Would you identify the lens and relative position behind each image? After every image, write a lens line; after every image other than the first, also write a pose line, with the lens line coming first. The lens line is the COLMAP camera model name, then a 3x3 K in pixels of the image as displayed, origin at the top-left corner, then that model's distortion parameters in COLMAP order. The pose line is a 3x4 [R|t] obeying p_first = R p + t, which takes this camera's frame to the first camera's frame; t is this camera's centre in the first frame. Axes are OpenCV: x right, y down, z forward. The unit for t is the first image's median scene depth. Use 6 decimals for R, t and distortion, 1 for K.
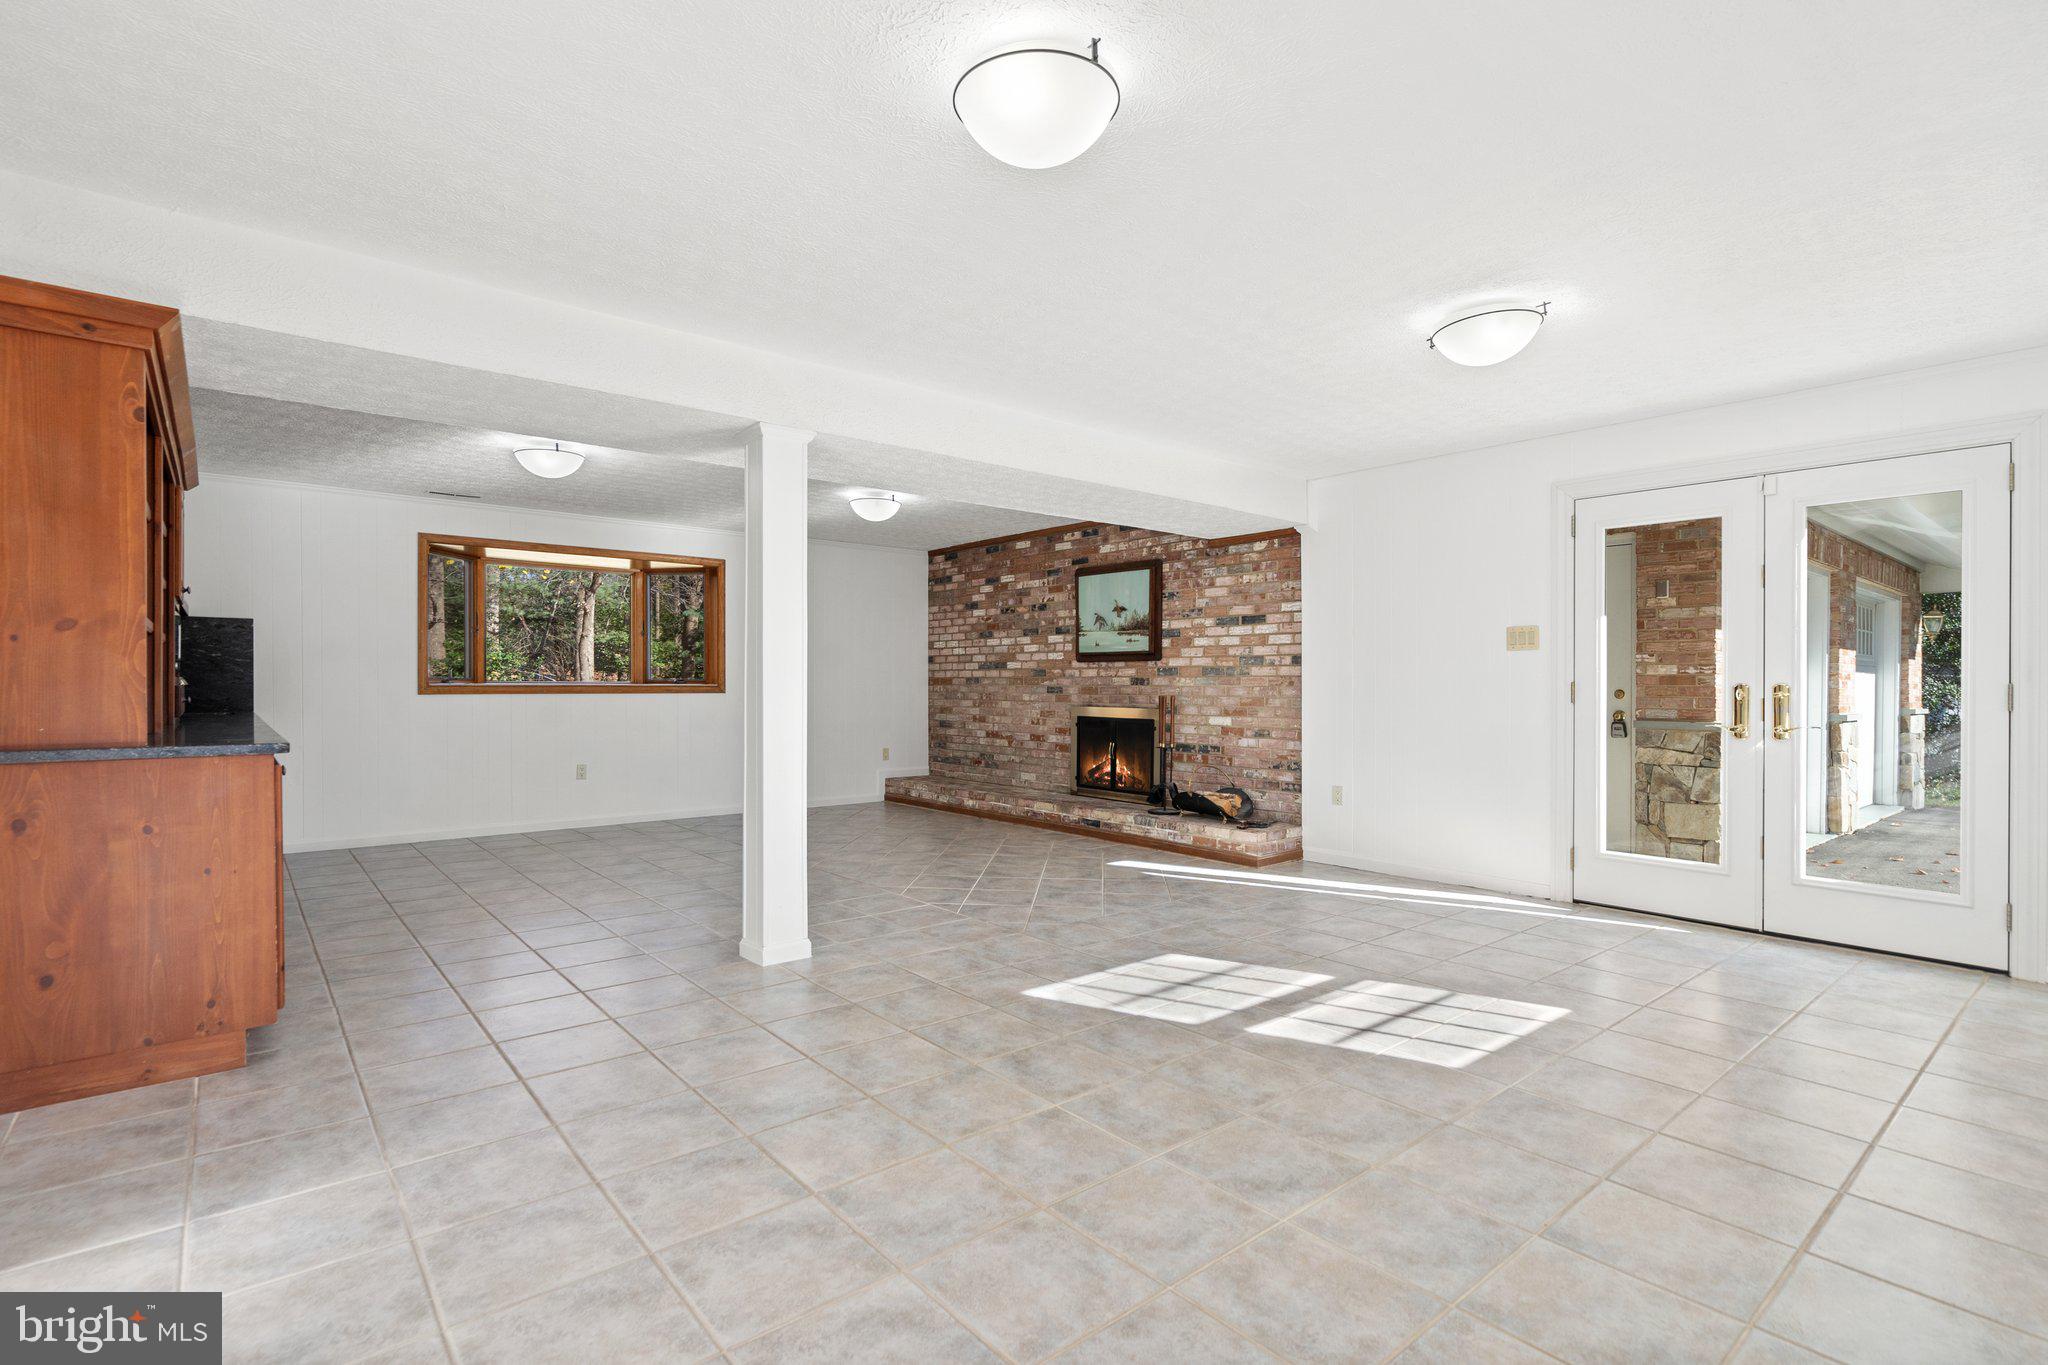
lens RADIAL K [[960.3, 0, 1017.0], [0, 960.3, 683.6], [0, 0, 1]] dist [-0.000591, 0.000181]
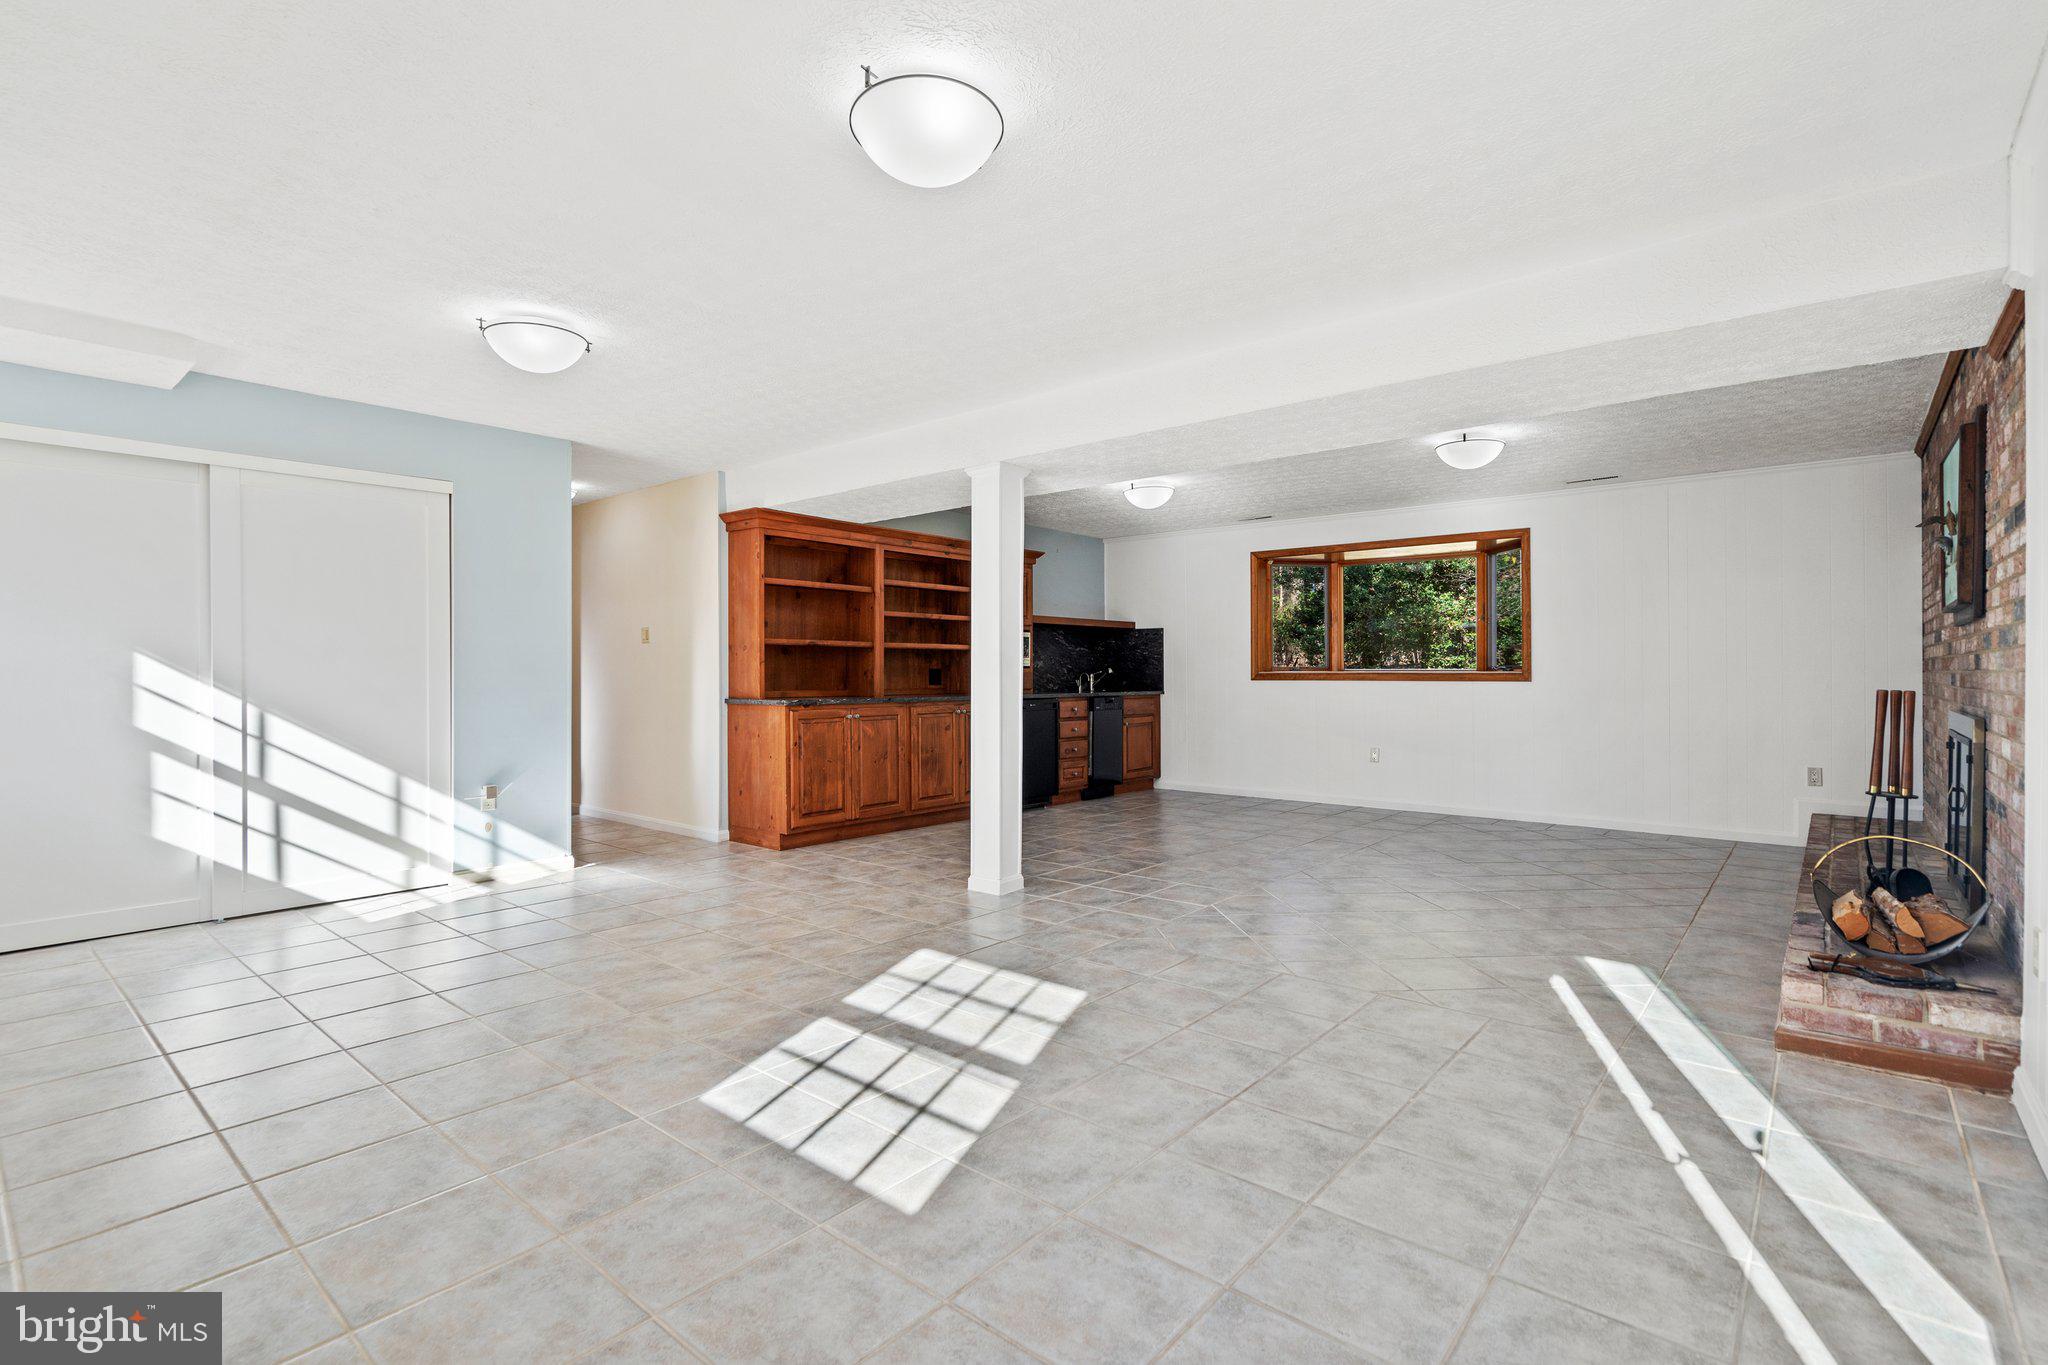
lens RADIAL K [[960.3, 0, 1017.0], [0, 960.3, 683.6], [0, 0, 1]] dist [-0.000591, 0.000181]
pose [[0.176818, 0.010984, -0.984182, 0.537243], [0.001512, 0.999934, 0.011431, 0.000885], [0.984242, -0.003509, 0.176790, 0.438059]]
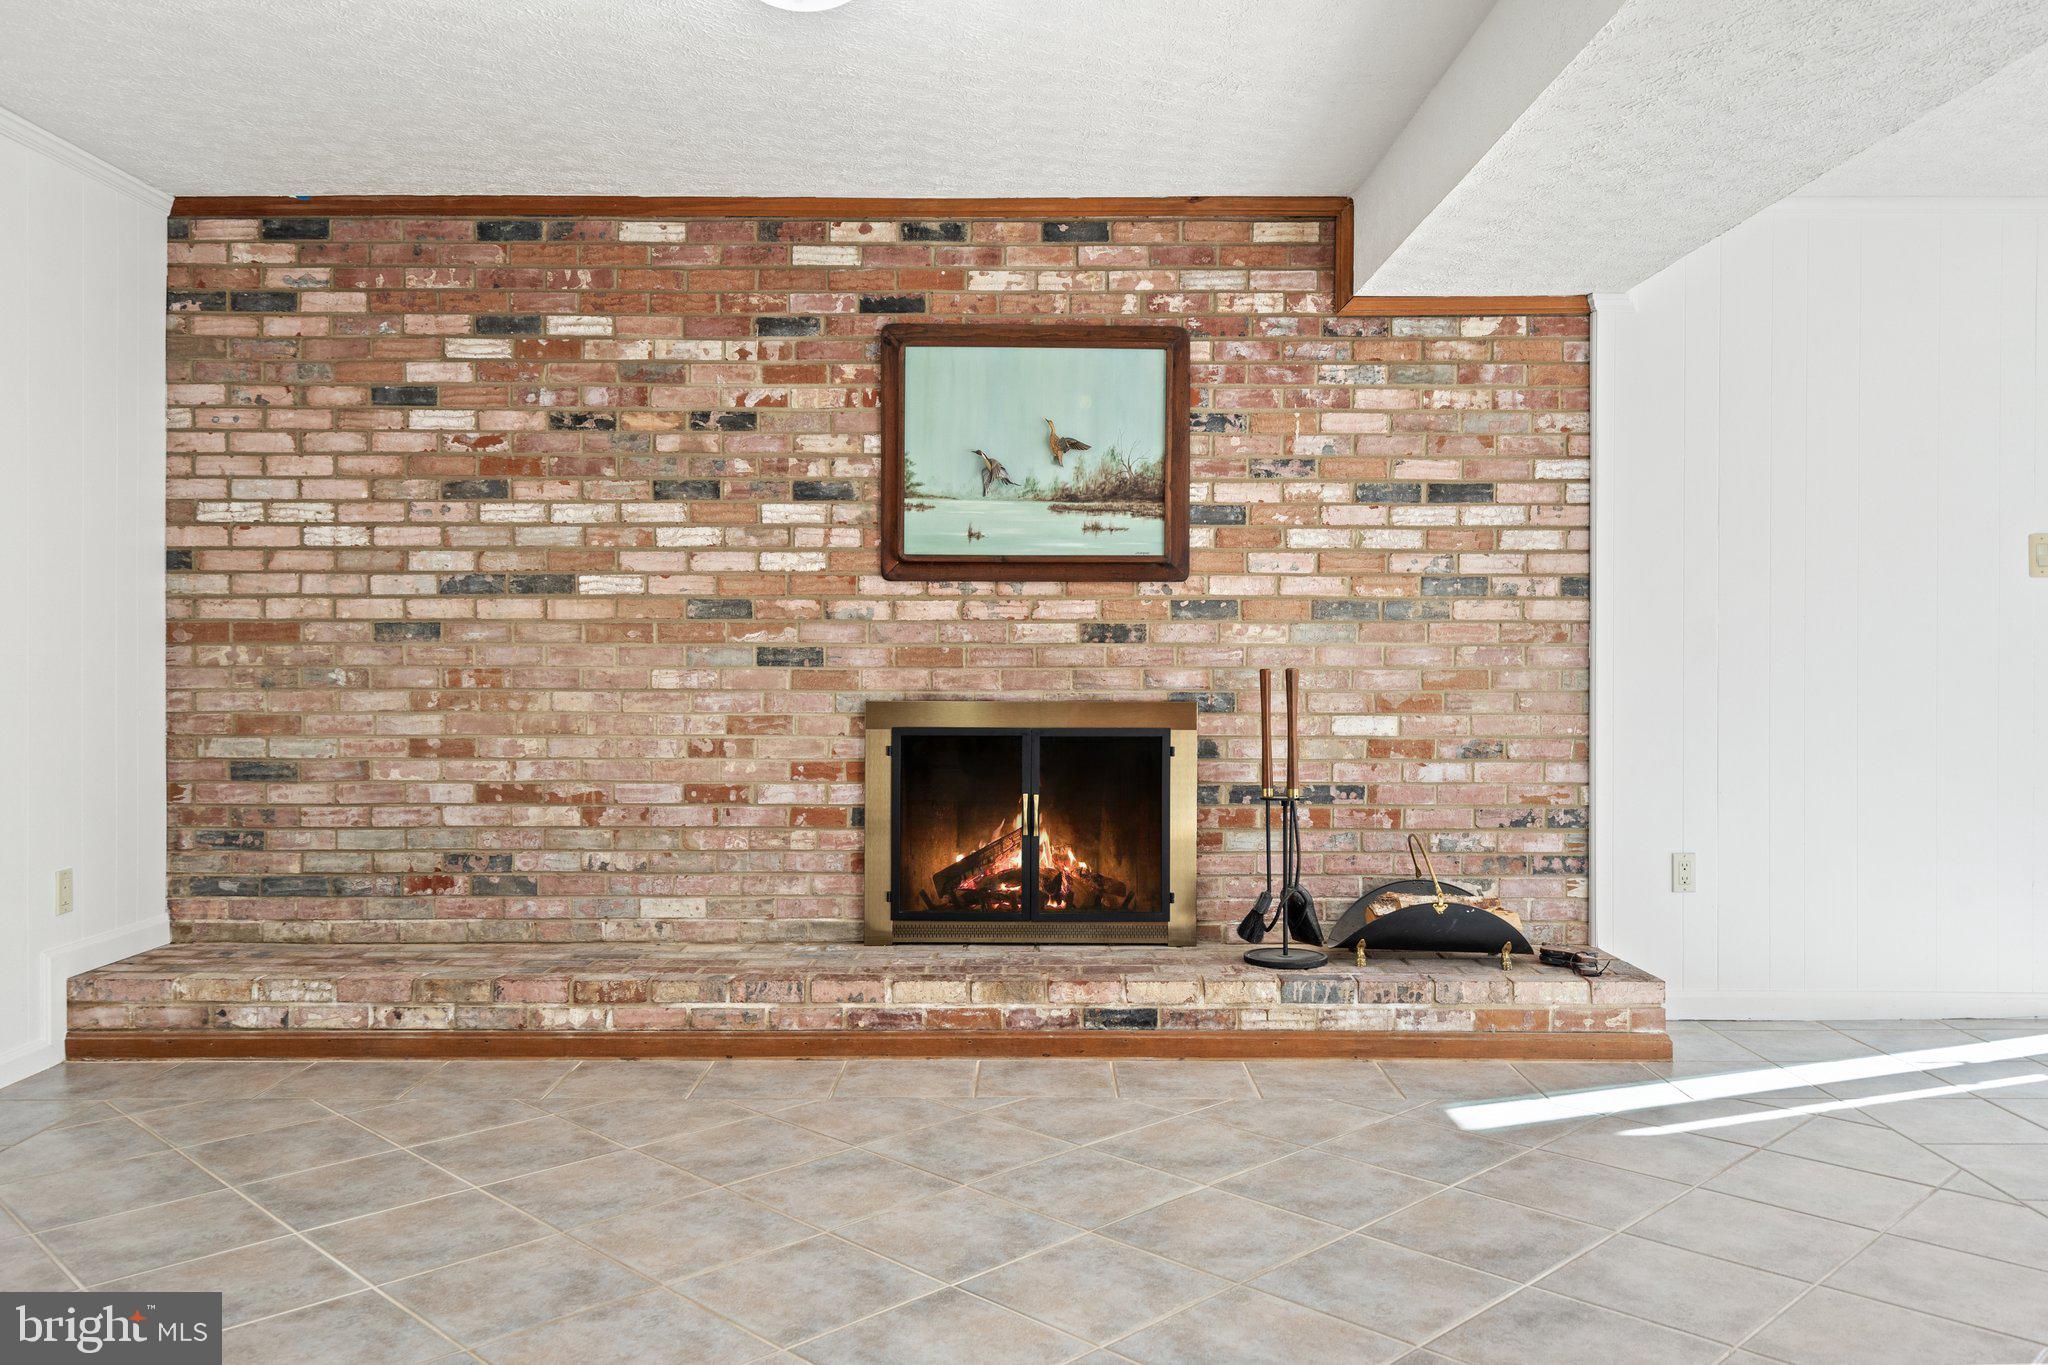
lens RADIAL K [[1560.6, 0, 1023.6], [0, 1560.6, 657.6], [0, 0, 1]] dist [0.012615, 0.000595]
pose [[0.637065, -0.006806, 0.770780, -0.398409], [0.000764, 0.999966, 0.008198, 0.002593], [-0.770810, -0.004633, 0.637049, 0.638812]]
